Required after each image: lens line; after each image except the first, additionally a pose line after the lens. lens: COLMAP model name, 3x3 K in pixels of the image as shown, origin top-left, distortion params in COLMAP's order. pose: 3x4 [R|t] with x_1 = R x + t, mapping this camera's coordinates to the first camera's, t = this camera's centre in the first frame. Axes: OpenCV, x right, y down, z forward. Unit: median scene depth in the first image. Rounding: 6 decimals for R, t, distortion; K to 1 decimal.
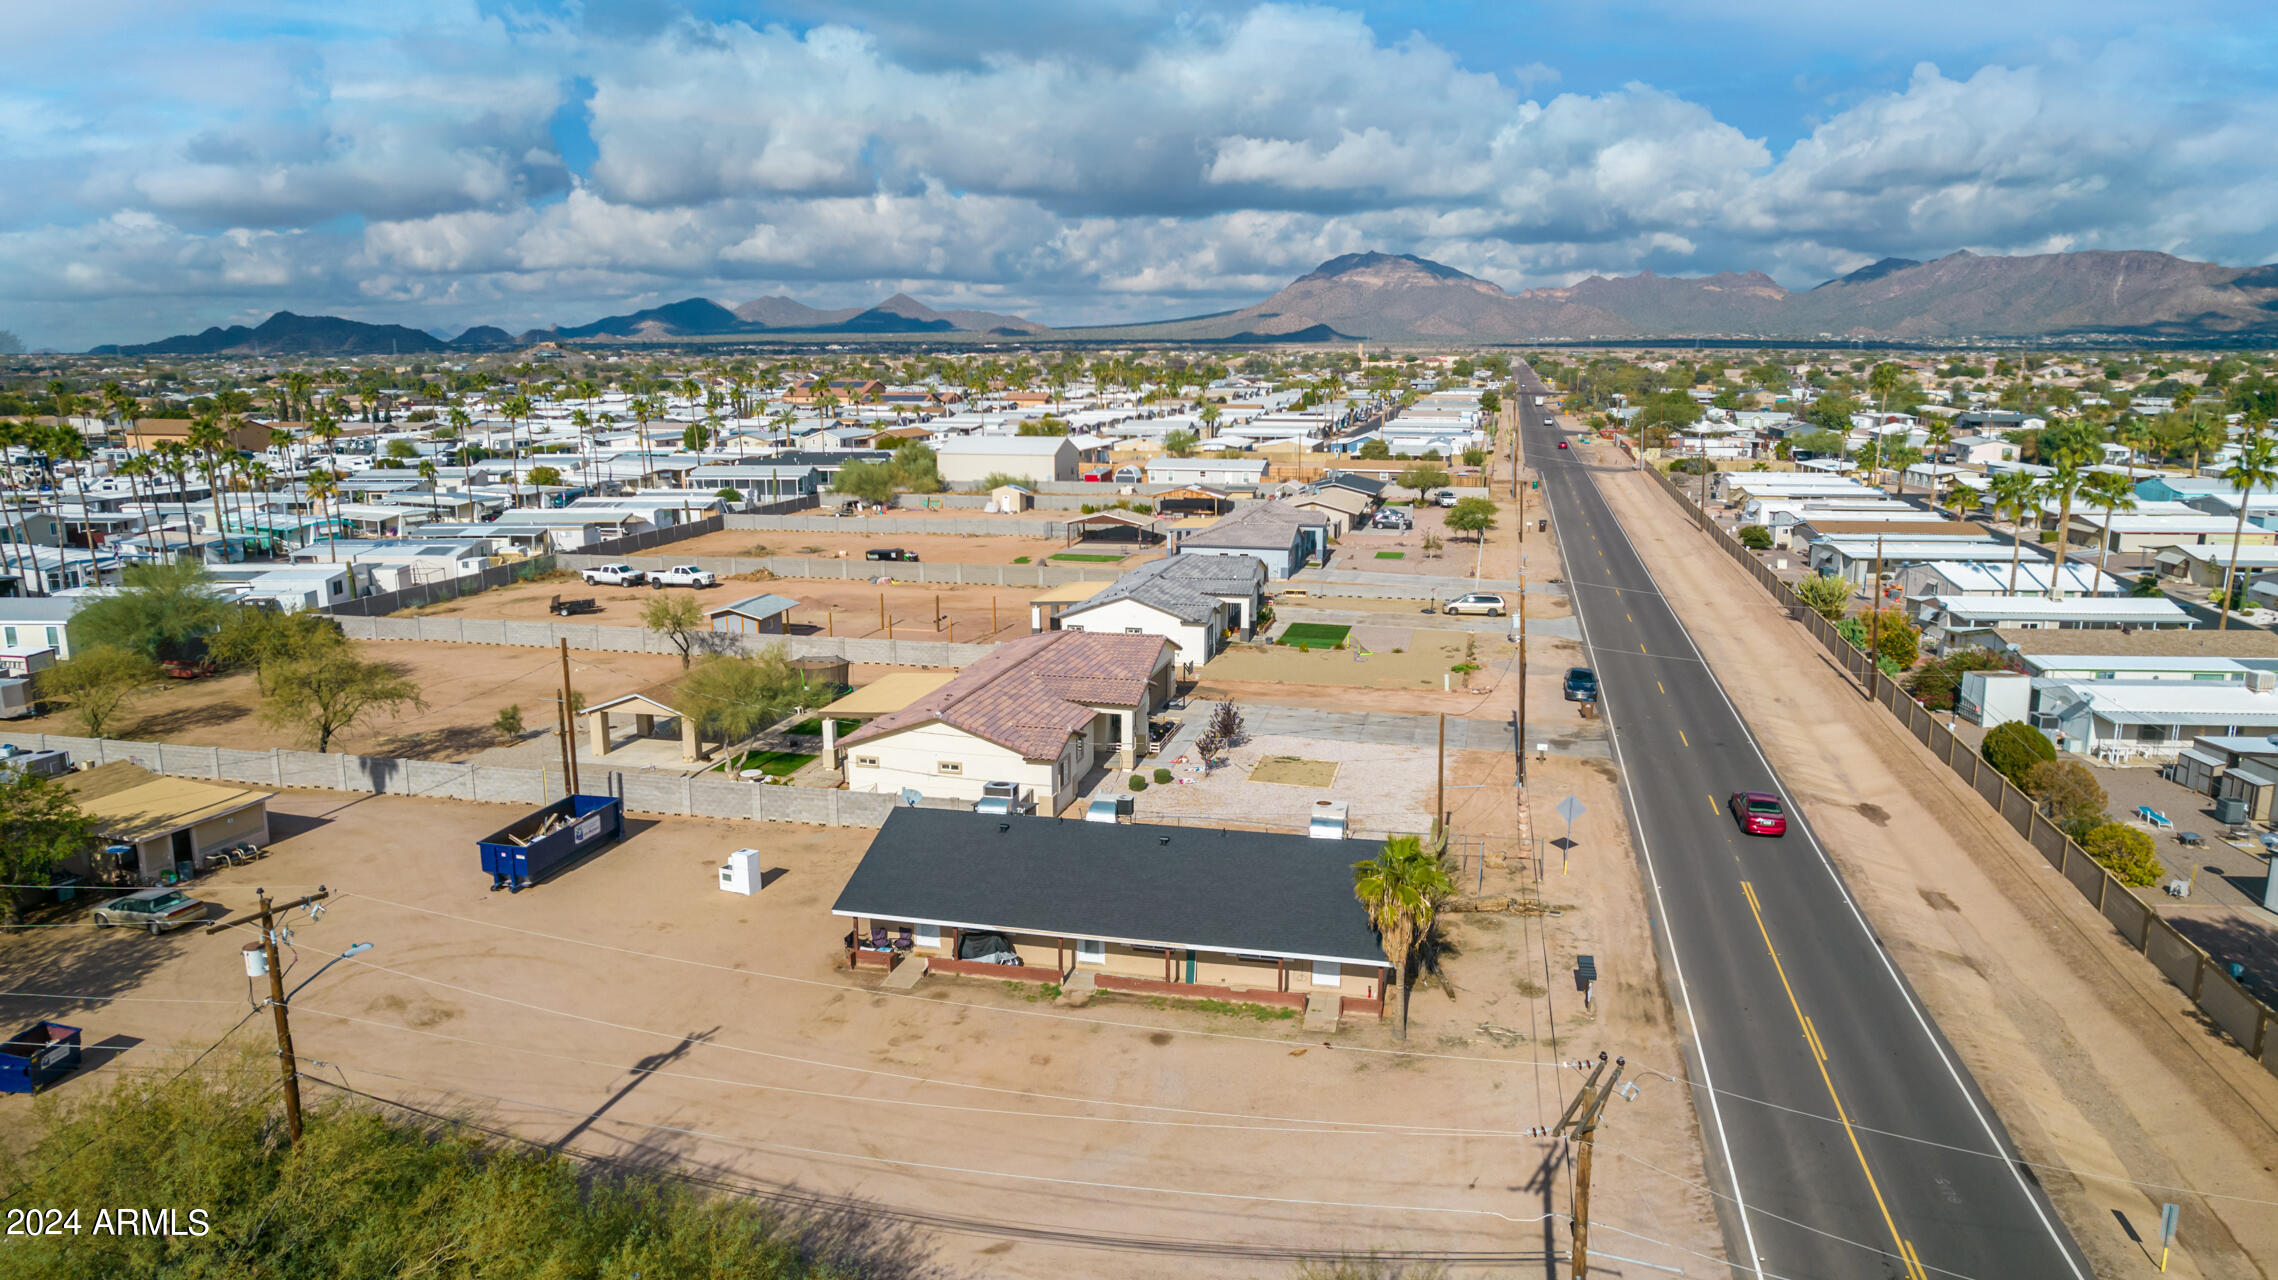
lens RADIAL K [[1486.1, 0, 1143.0], [0, 1486.1, 605.1], [0, 0, 1]] dist [-0.077938, 0.066402]
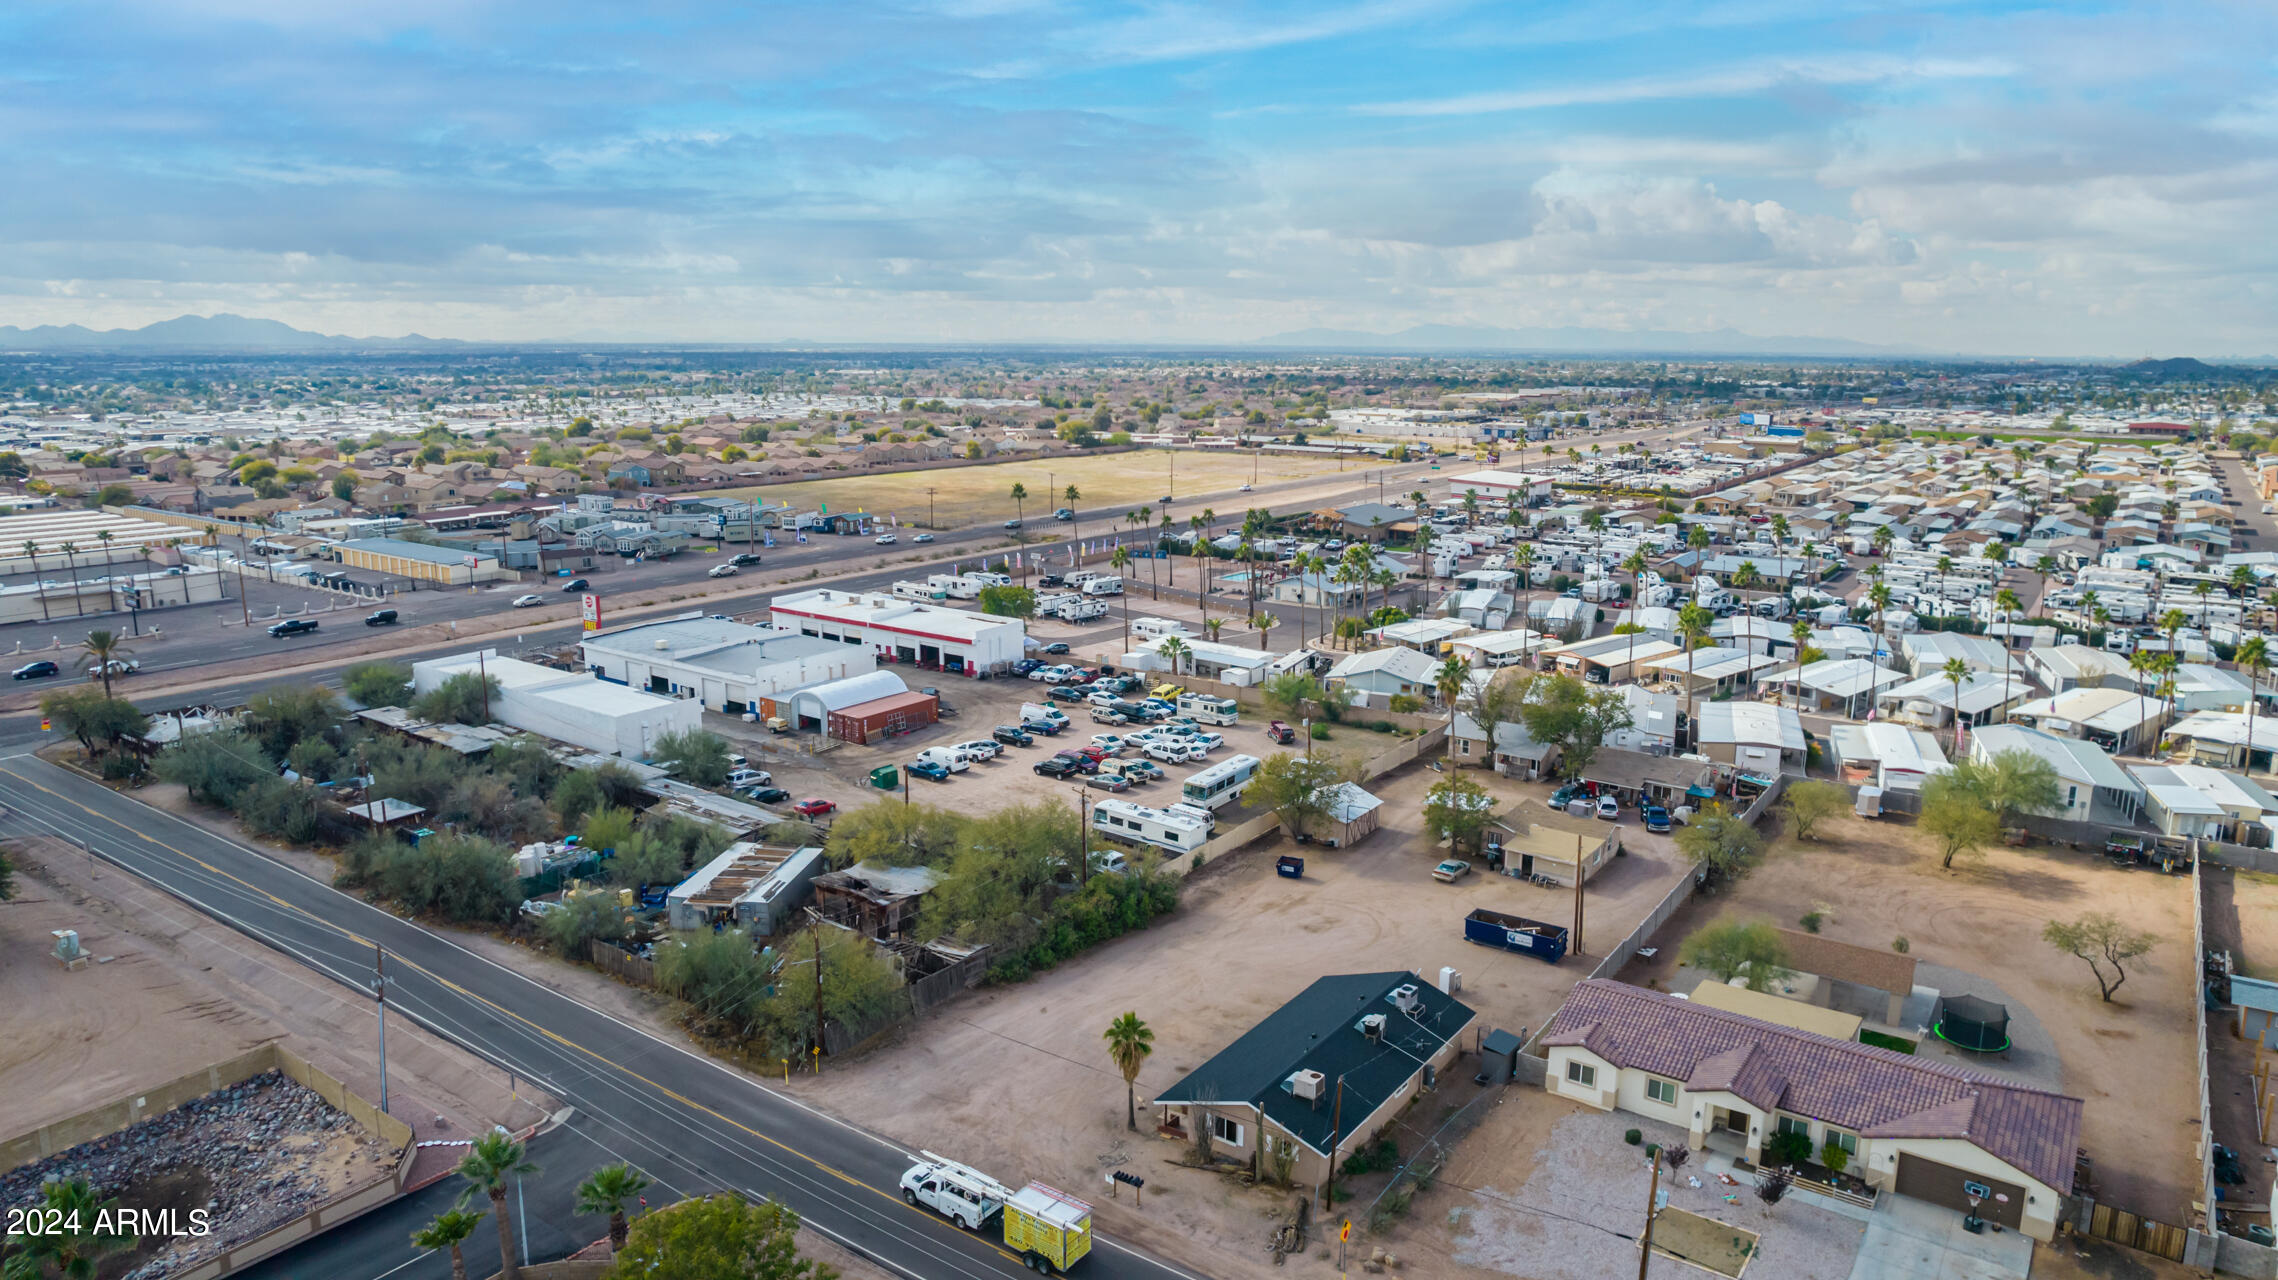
lens RADIAL K [[1486.1, 0, 1121.8], [0, 1486.1, 634.2], [0, 0, 1]] dist [-0.077938, 0.066402]
pose [[-0.382194, 0.186797, -0.905005, 1.033565], [-0.157949, 0.951738, 0.263147, -0.453102], [0.910483, 0.243518, -0.334244, 0.890843]]
